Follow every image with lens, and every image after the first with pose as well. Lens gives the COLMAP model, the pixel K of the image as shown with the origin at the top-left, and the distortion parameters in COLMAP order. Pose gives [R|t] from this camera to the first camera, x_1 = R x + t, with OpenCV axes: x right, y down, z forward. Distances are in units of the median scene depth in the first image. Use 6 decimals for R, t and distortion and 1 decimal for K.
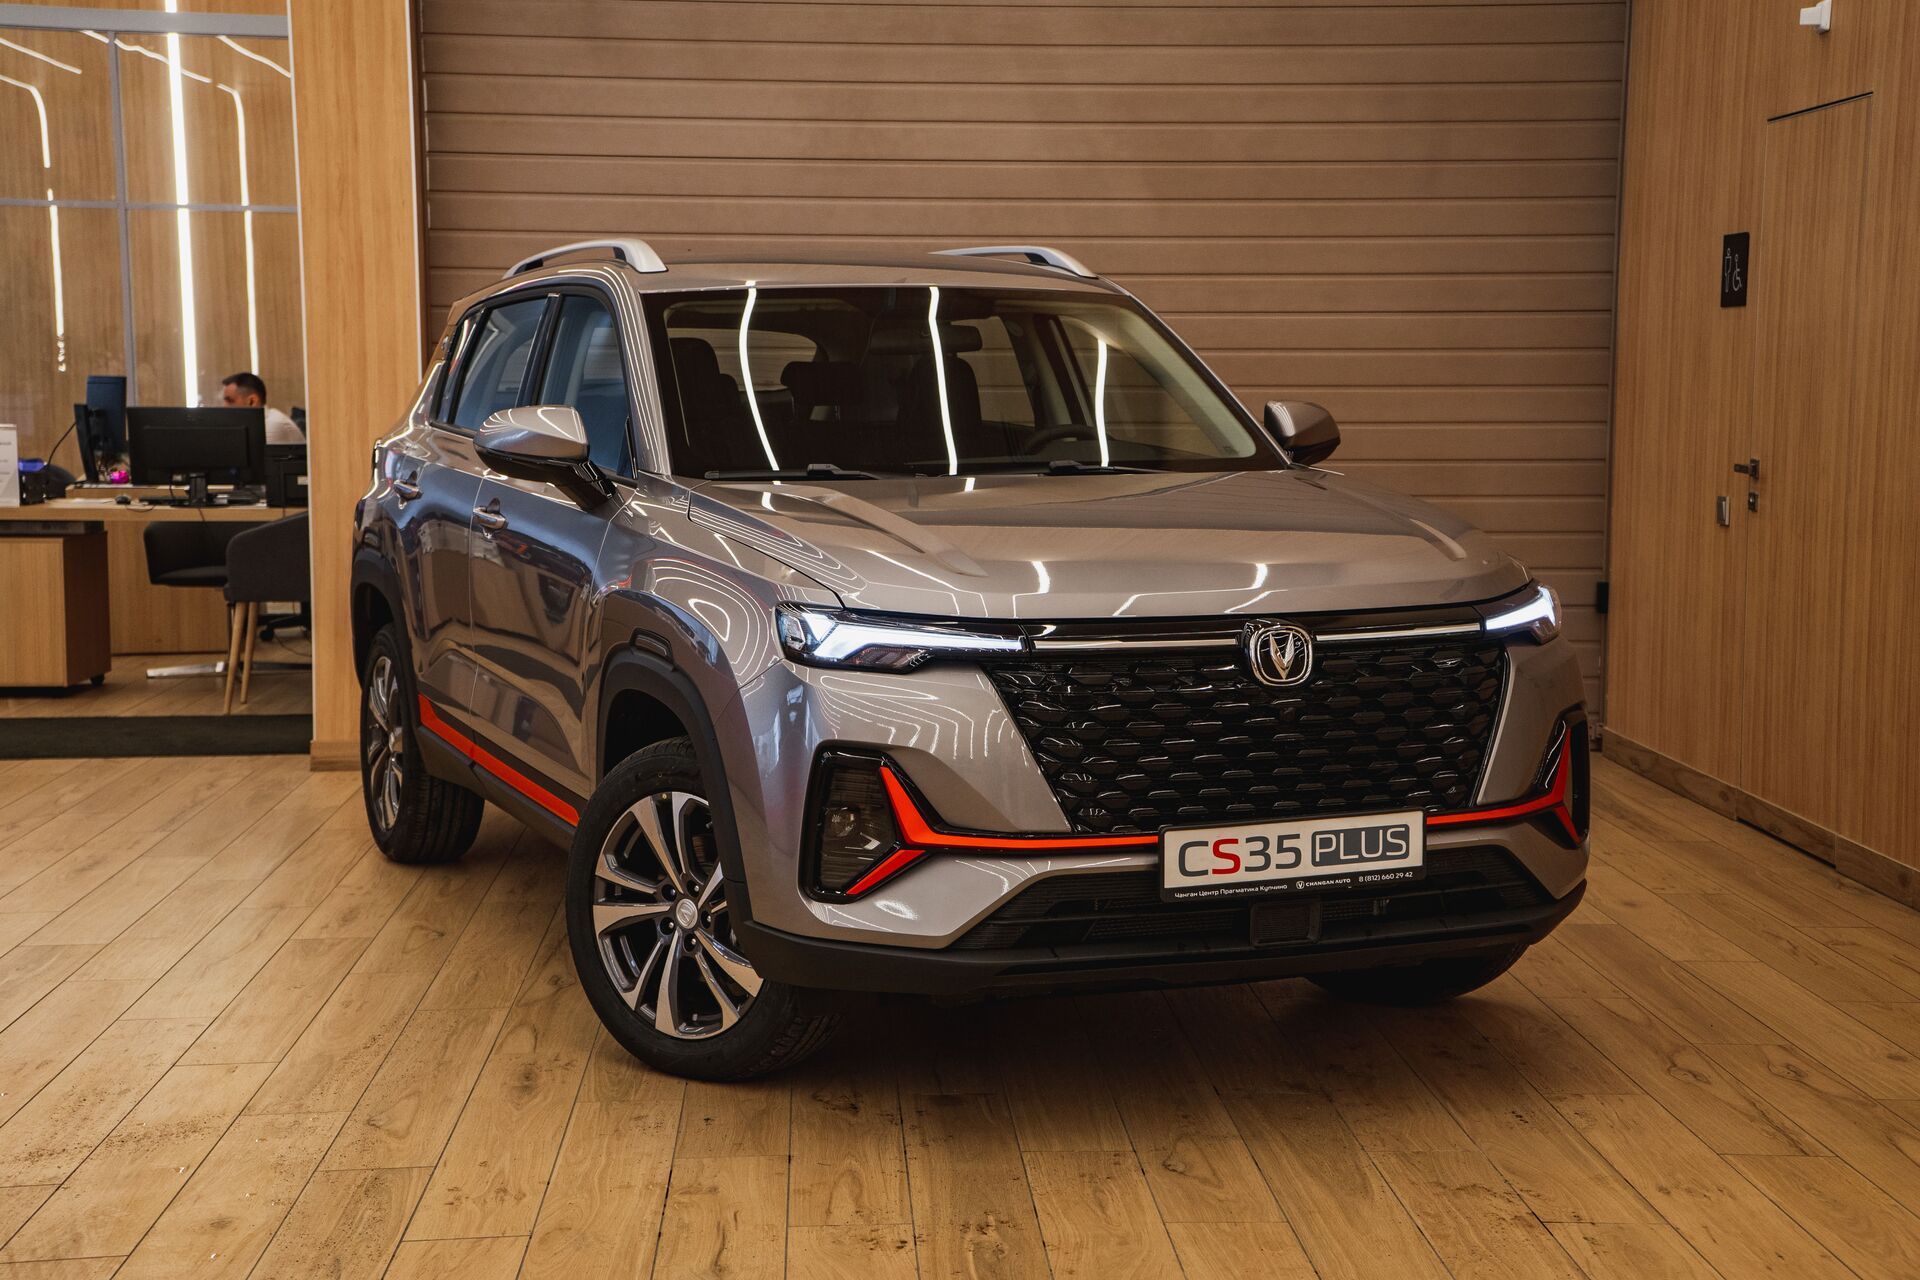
lens RADIAL K [[2890.9, 0, 960.0], [0, 2890.9, 640.0], [0, 0, 1]] dist [0.265254, 0.474395]
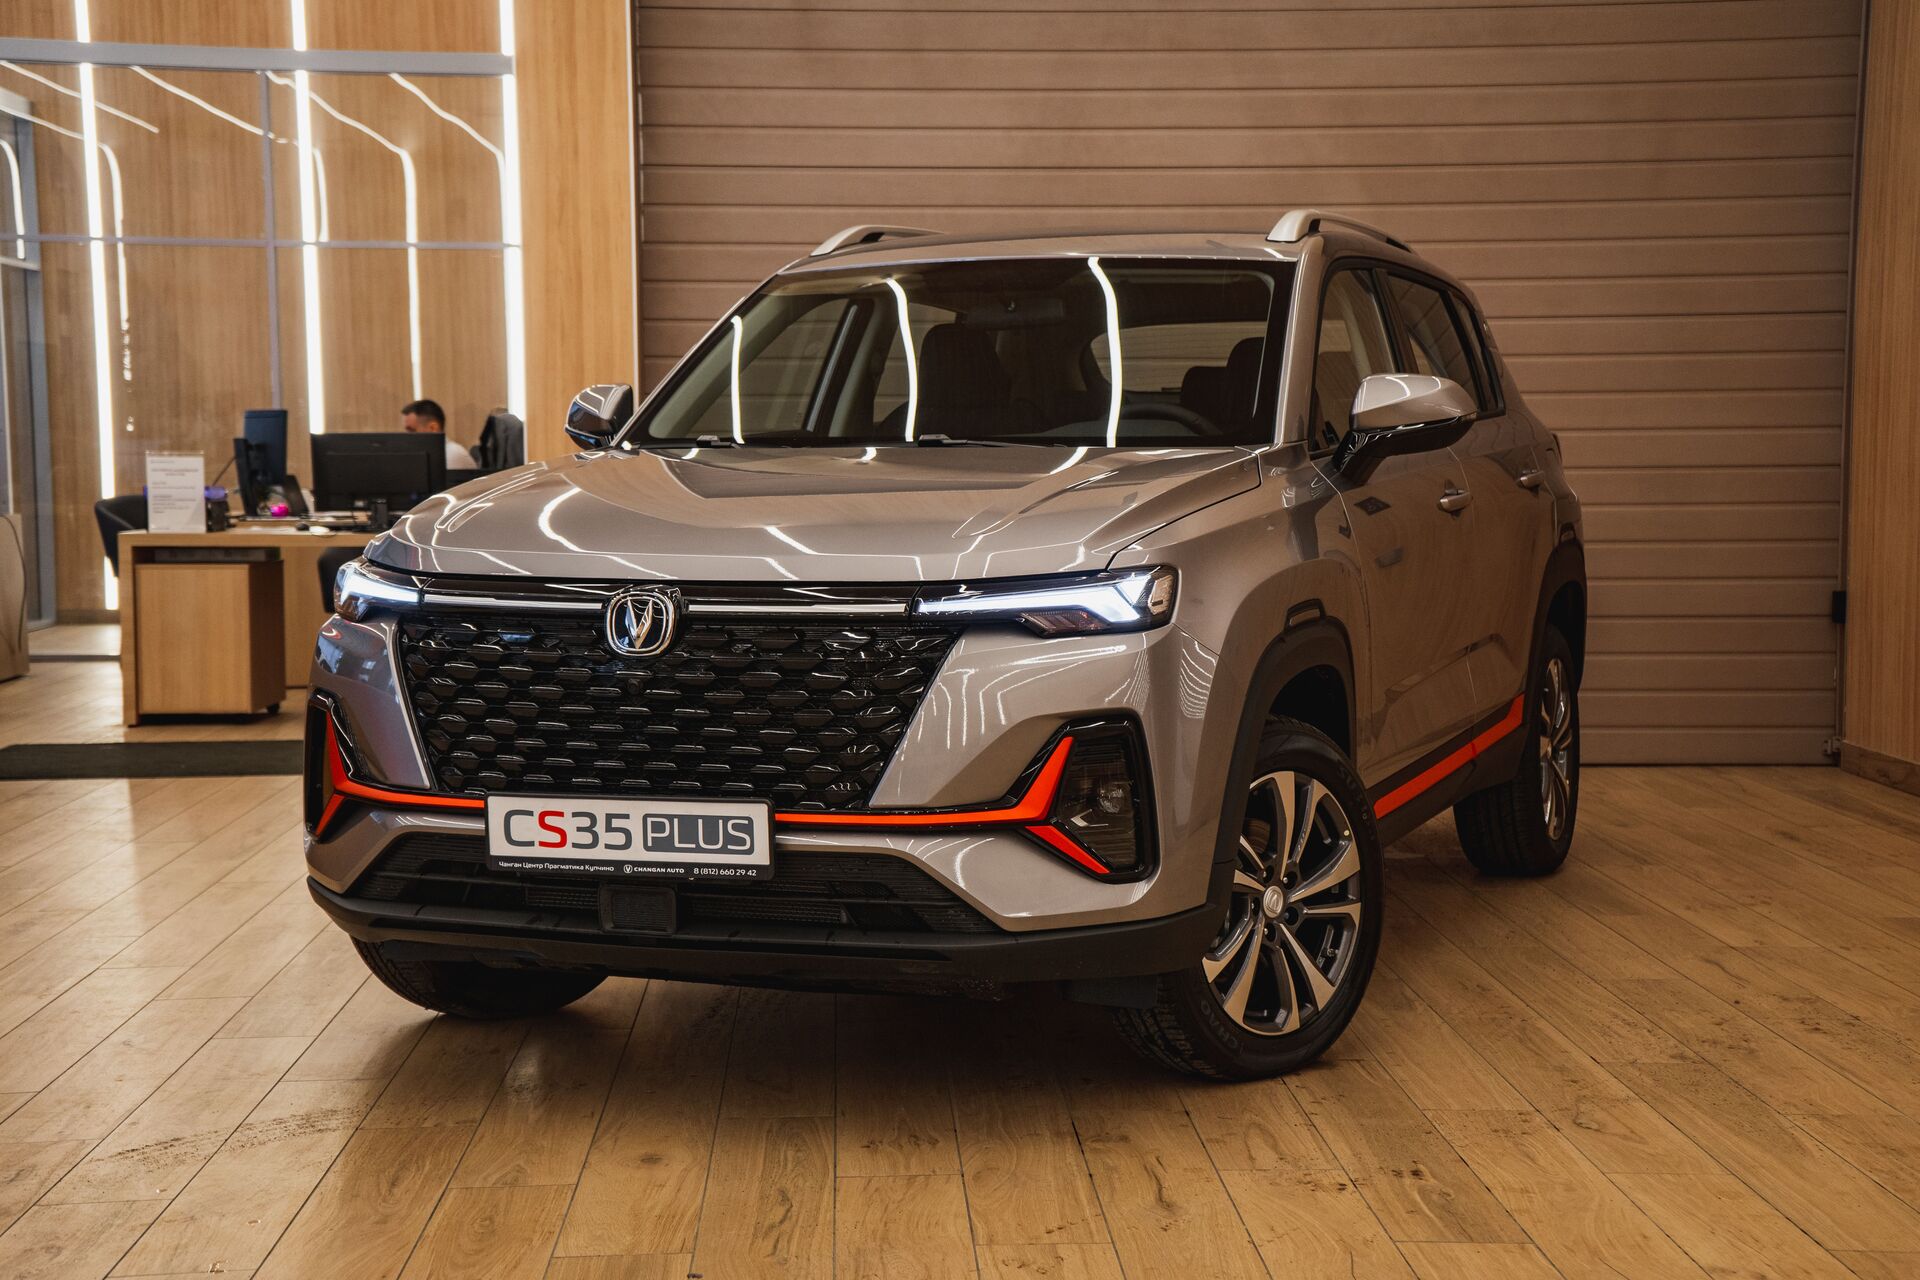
lens RADIAL K [[2946.3, 0, 960.0], [0, 2946.3, 640.0], [0, 0, 1]] dist [0.366331, 0.127522]
pose [[0.999949, -0.004129, -0.009238, -0.082326], [0.003885, 0.999647, -0.026265, 0.028627], [0.009343, 0.026227, 0.999612, -0.010744]]
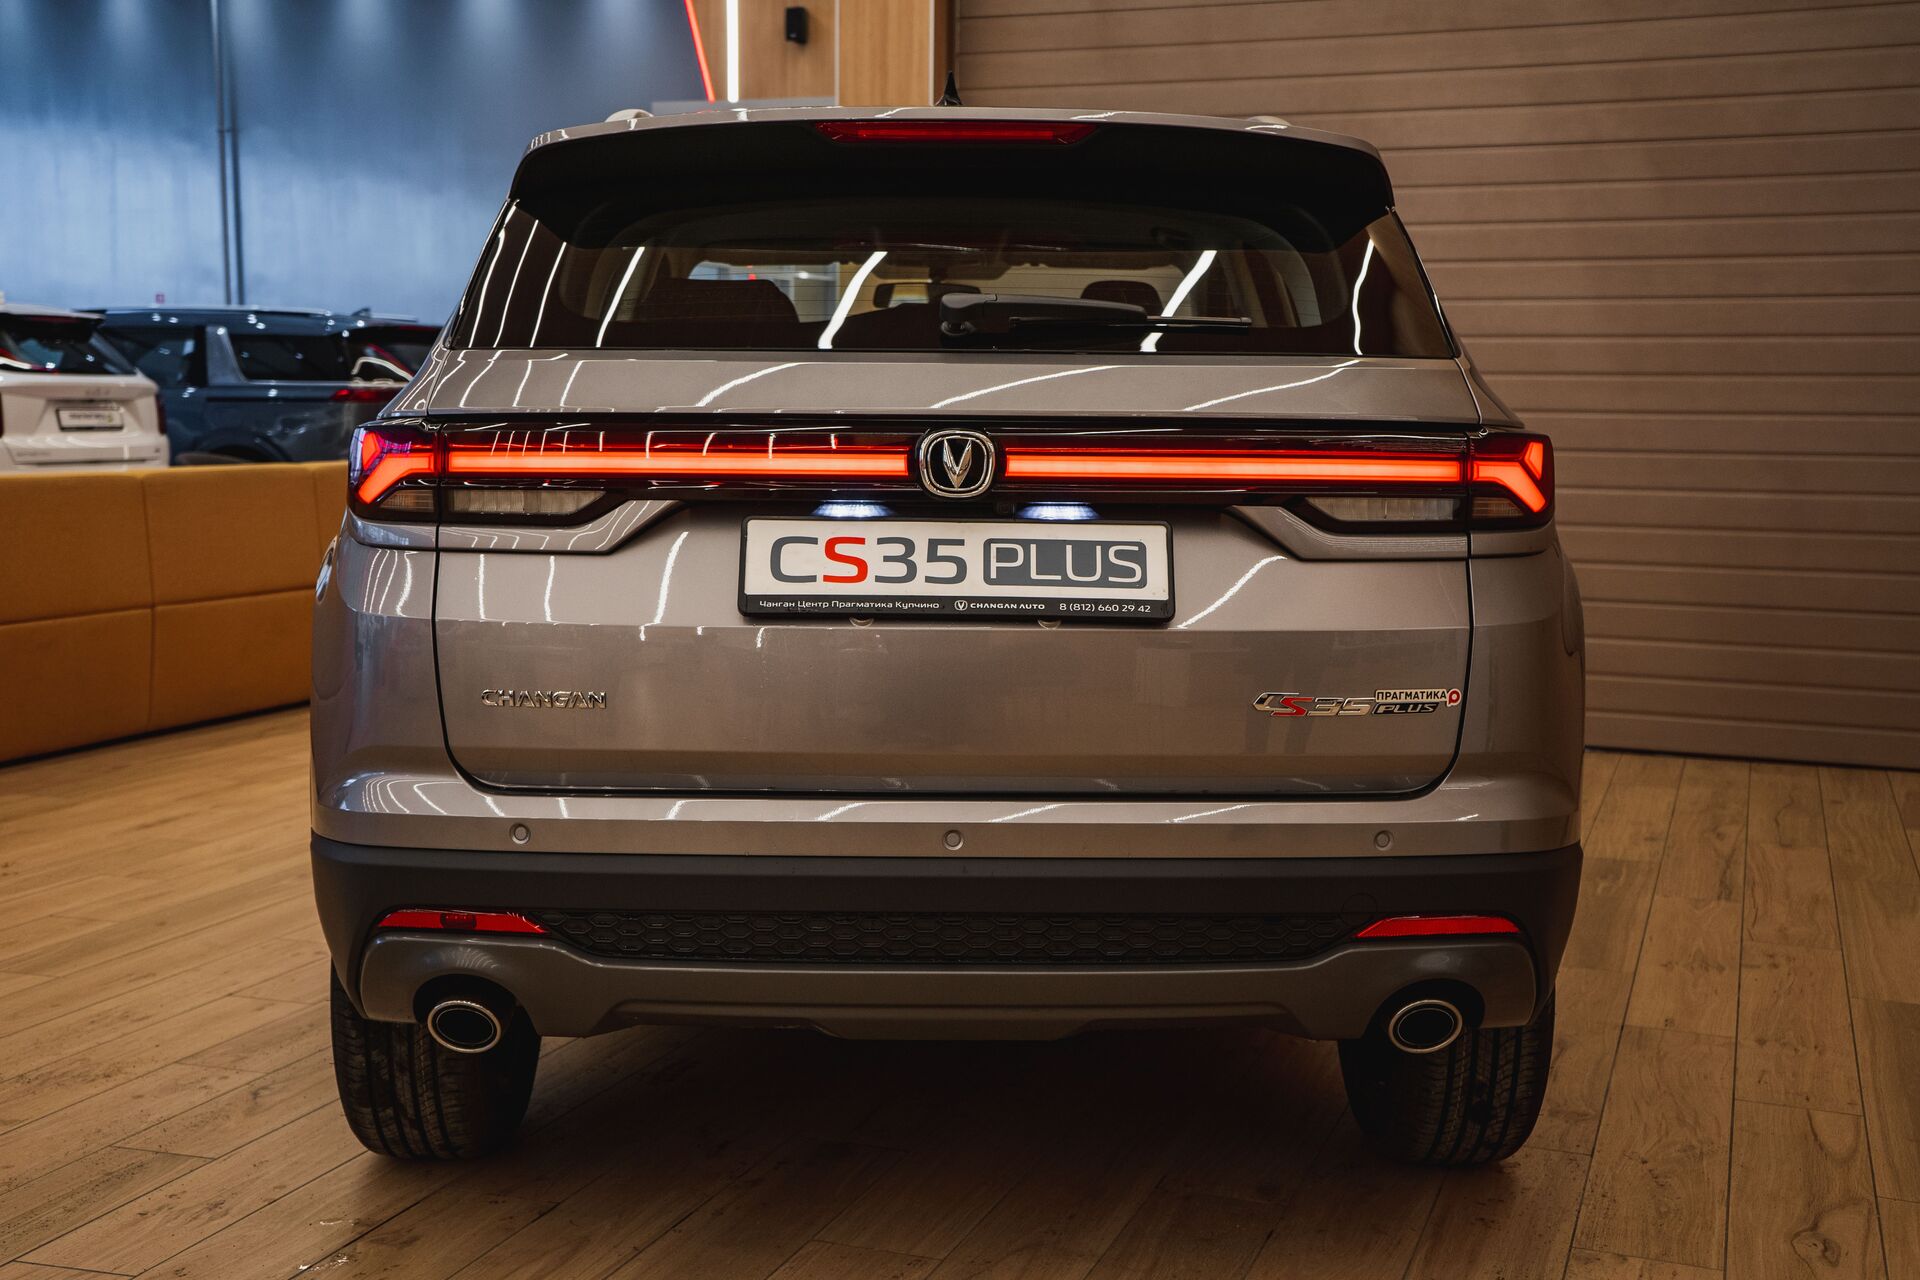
lens RADIAL K [[2229.0, 0, 960.0], [0, 2229.0, 640.0], [0, 0, 1]] dist [0.066187, 0.229883]
pose [[0.922203, 0.051371, -0.383279, 0.192366], [-0.047807, 0.998679, 0.018825, -0.003431], [0.383740, 0.000963, 0.923441, 0.291348]]
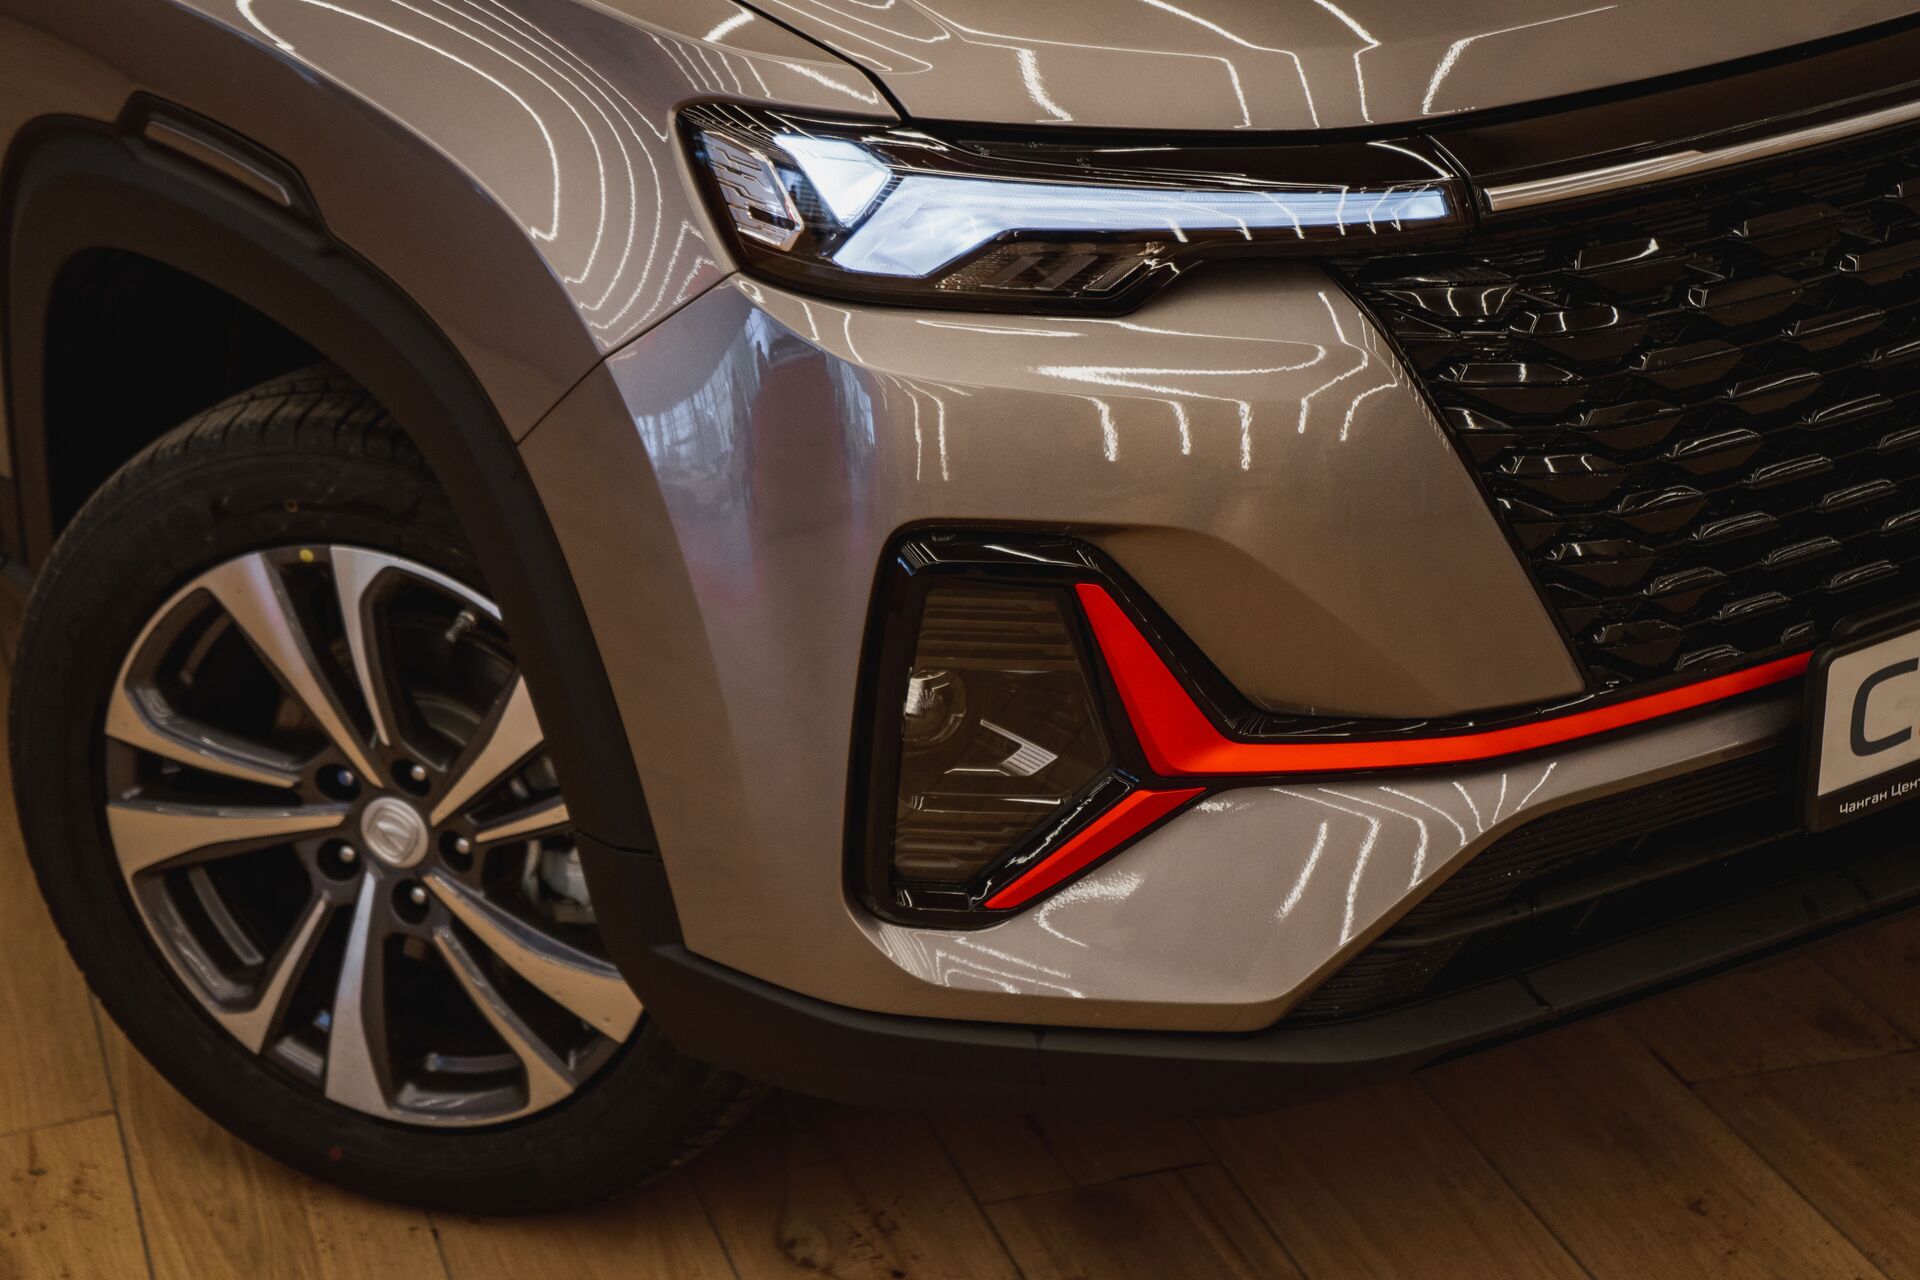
lens RADIAL K [[3687.8, 0, 960.0], [0, 3687.8, 640.0], [0, 0, 1]] dist [0.467037, 3.256297]
pose [[0.964864, -0.123121, 0.232119, -0.098089], [0.047867, 0.951000, 0.305462, -0.059556], [-0.258354, -0.283618, 0.923479, 0.378026]]
